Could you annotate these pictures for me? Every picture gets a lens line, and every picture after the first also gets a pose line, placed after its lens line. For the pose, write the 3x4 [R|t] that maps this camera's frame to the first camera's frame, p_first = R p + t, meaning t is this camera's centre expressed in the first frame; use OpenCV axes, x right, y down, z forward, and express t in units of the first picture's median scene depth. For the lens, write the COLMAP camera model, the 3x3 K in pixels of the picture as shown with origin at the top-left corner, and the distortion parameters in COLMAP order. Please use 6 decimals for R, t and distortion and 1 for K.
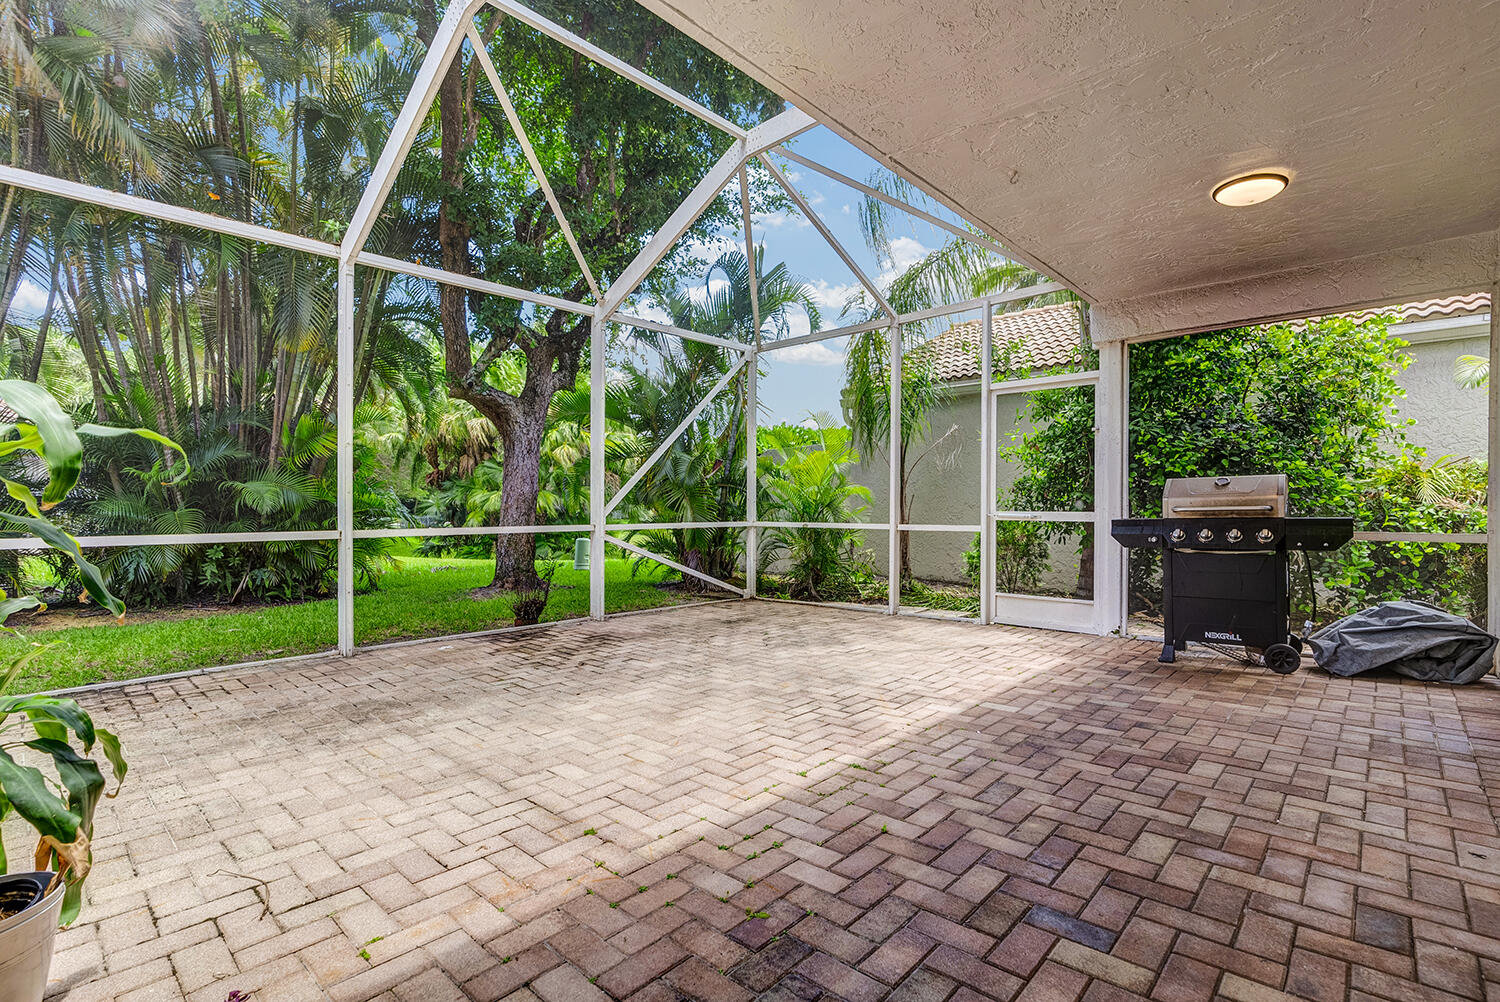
lens RADIAL K [[724.2, 0, 733.1], [0, 724.2, 504.9], [0, 0, 1]] dist [-0.004683, 0.001616]
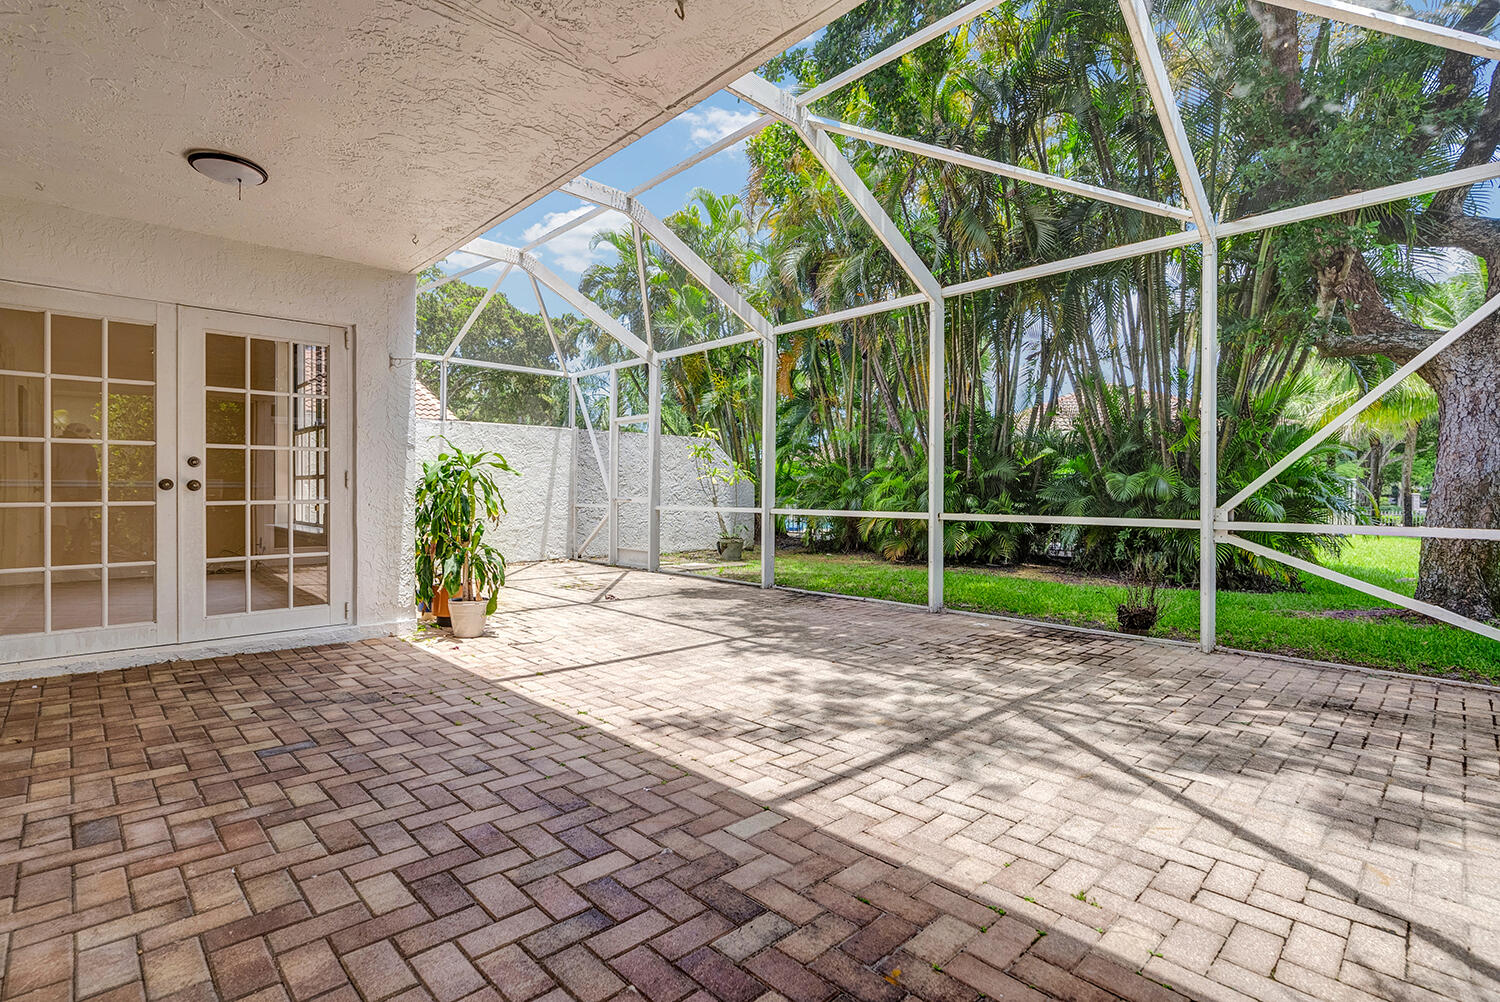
lens RADIAL K [[692.5, 0, 761.3], [0, 692.5, 493.0], [0, 0, 1]] dist [-0.007442, 0.001321]
pose [[-0.042312, 0.001584, -0.999103, 1.262853], [-0.001554, 0.999997, 0.001652, -0.003576], [0.999103, 0.001623, -0.042310, 1.360822]]
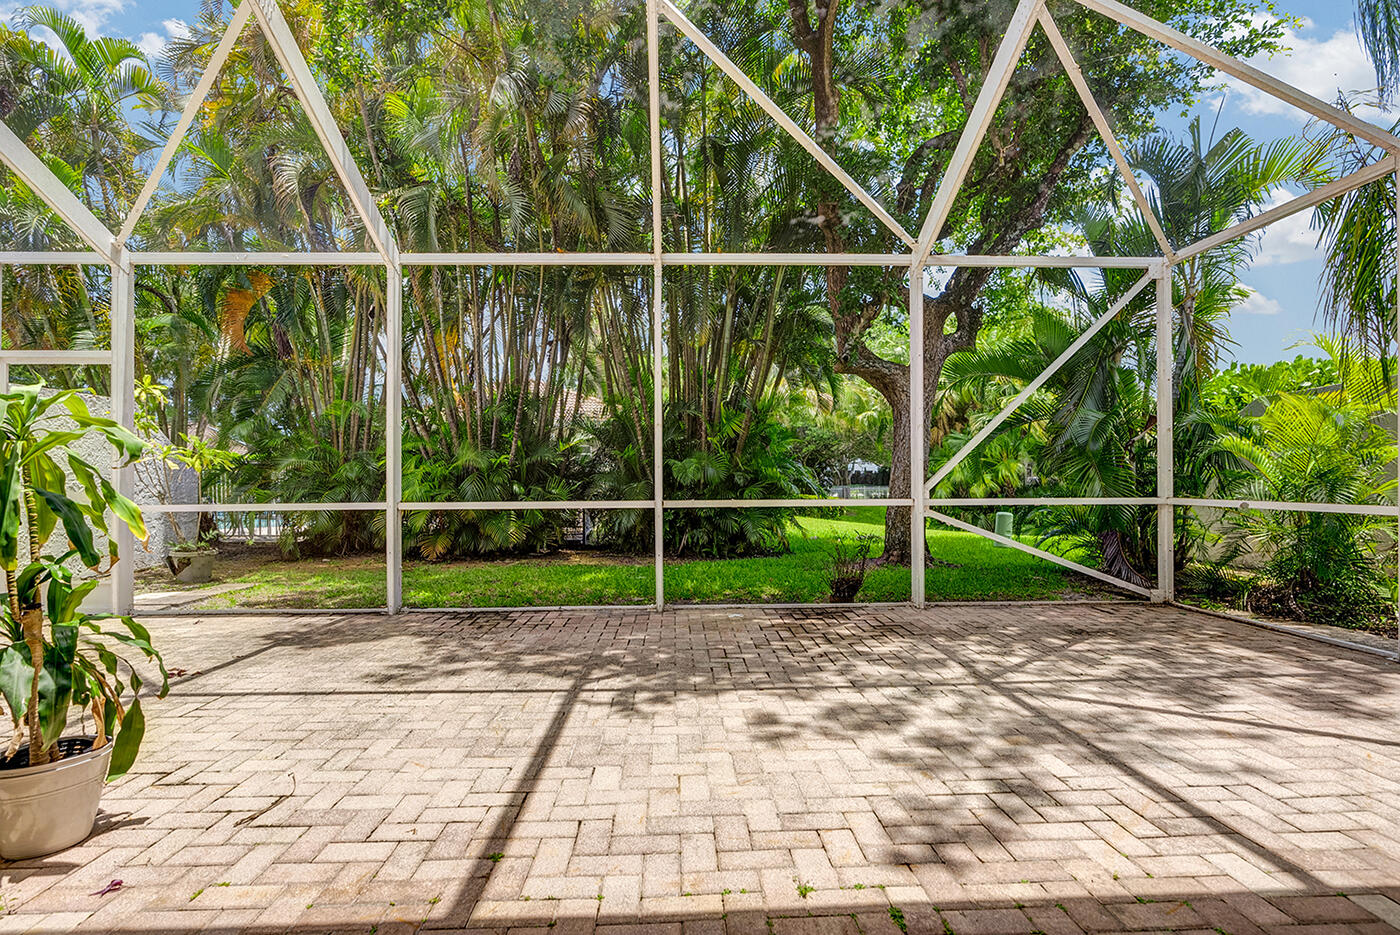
lens RADIAL K [[675.9, 0, 684.3], [0, 675.9, 471.1], [0, 0, 1]] dist [-0.004683, 0.001616]
pose [[0.704613, -0.011659, -0.709496, 0.460184], [0.007653, 0.999932, -0.008831, -0.003578], [0.709550, 0.000793, 0.704654, 0.496007]]
